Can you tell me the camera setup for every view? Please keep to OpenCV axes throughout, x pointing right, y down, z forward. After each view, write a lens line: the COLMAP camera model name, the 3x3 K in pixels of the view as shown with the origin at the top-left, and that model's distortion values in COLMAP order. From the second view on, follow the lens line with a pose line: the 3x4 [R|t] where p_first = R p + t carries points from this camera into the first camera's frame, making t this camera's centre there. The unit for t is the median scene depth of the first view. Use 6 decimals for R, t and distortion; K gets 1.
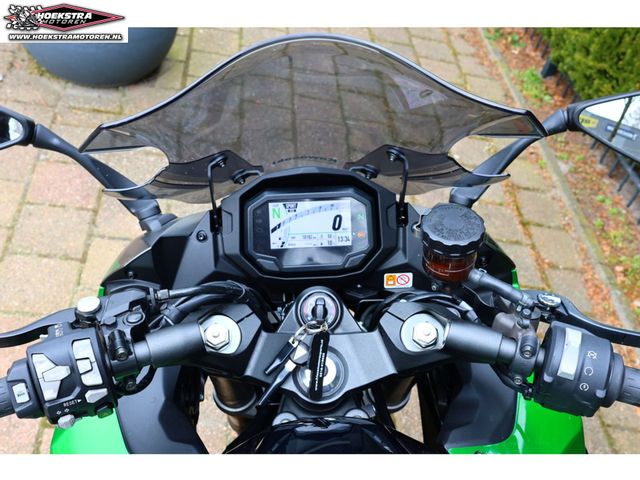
lens RADIAL K [[707.3, 0, 320.0], [0, 707.3, 240.0], [0, 0, 1]] dist [0.016868, 0.005774]
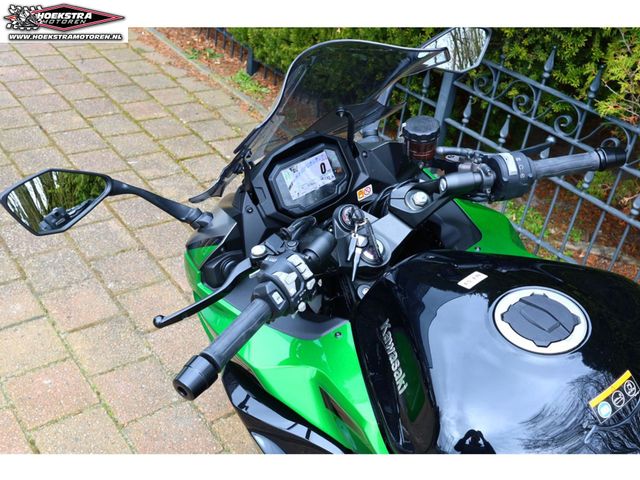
lens RADIAL K [[707.3, 0, 320.0], [0, 707.3, 240.0], [0, 0, 1]] dist [0.016868, 0.005774]
pose [[0.833578, -0.389987, 0.391226, -0.600431], [0.404622, 0.913213, 0.048199, 0.037725], [-0.376070, 0.118121, 0.919031, -0.344416]]
